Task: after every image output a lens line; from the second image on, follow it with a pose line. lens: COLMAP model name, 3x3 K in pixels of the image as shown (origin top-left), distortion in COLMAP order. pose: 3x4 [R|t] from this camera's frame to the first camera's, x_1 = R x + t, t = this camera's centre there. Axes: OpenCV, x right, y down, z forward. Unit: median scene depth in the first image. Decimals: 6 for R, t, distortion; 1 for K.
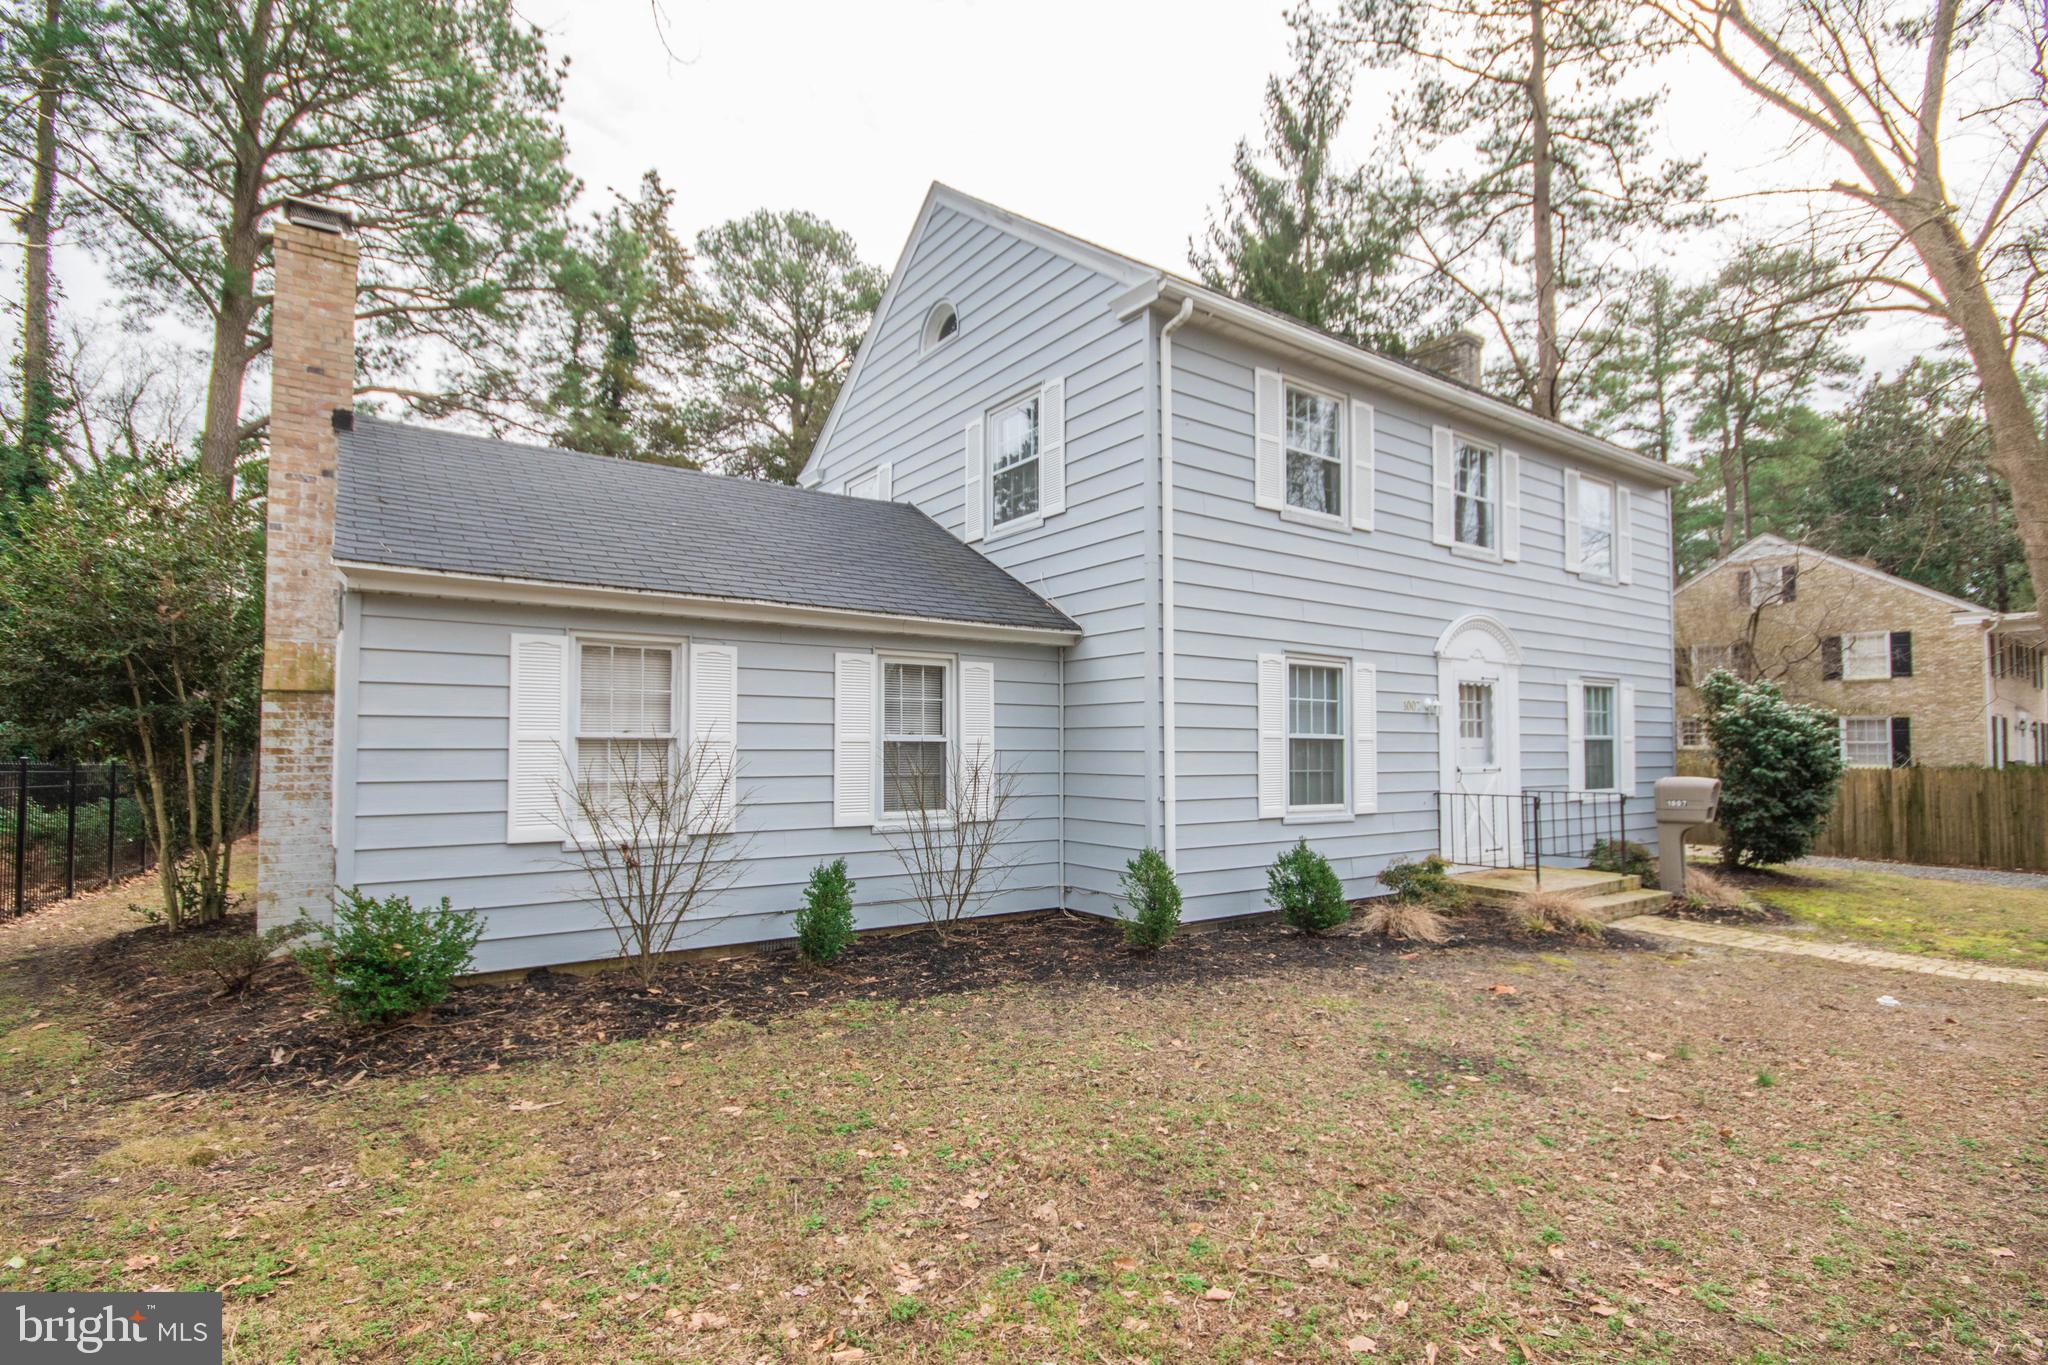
lens RADIAL K [[985.5, 0, 1025.5], [0, 985.5, 713.8], [0, 0, 1]] dist [0.001121, 0.000063]
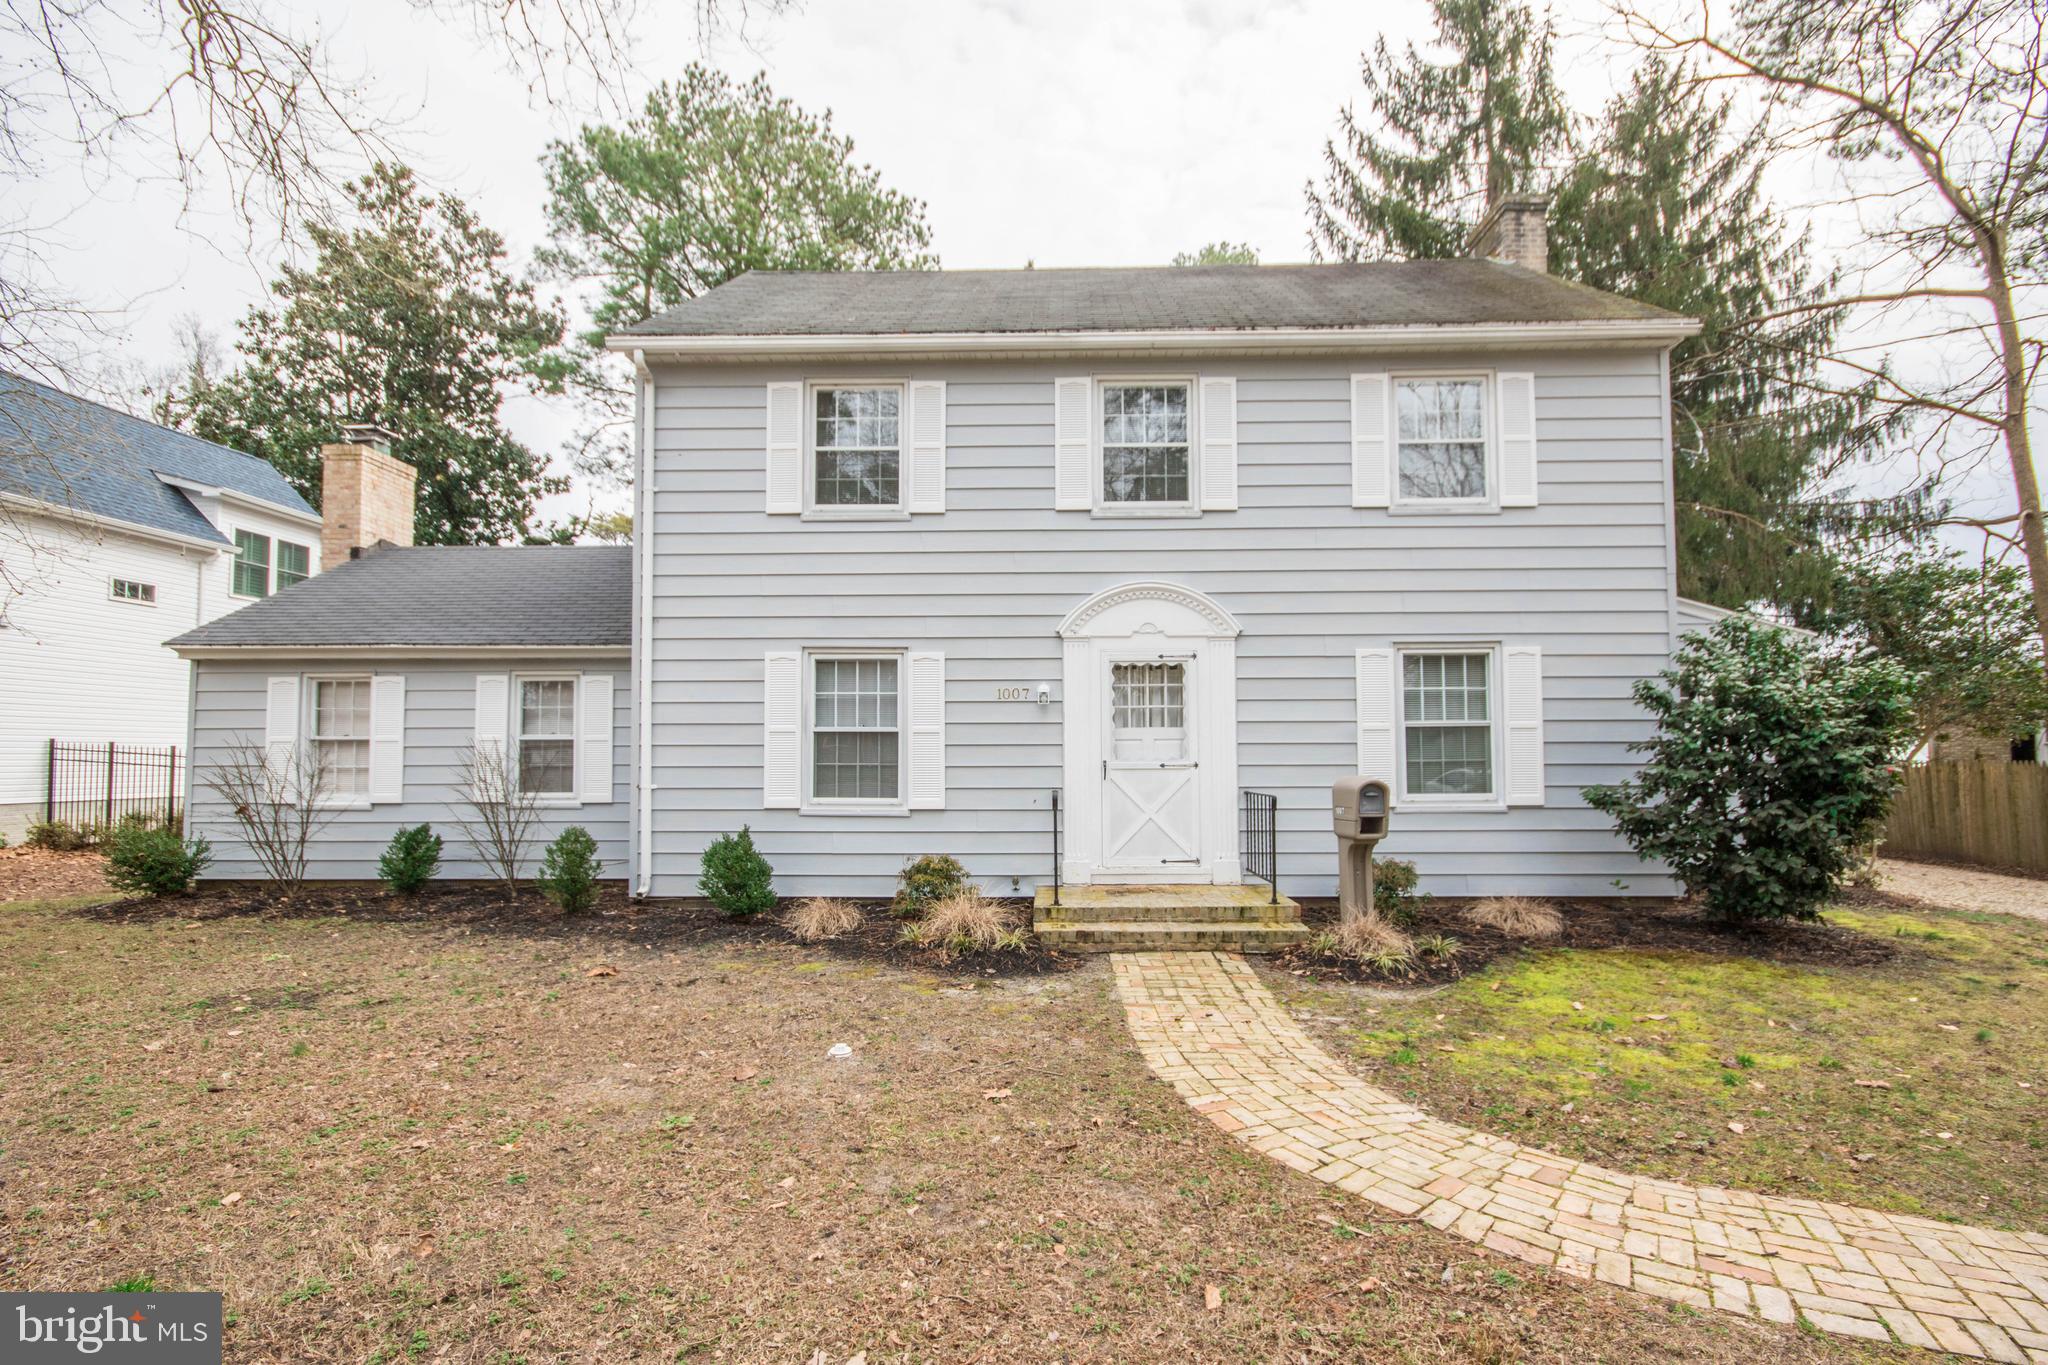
lens RADIAL K [[920.9, 0, 1024.0], [0, 920.9, 682.5], [0, 0, 1]] dist [0.017869, 0.000057]
pose [[0.799660, -0.046412, -0.598657, 0.949553], [0.028826, 0.998826, -0.038931, 0.015892], [0.599761, 0.013874, 0.800059, 0.337360]]
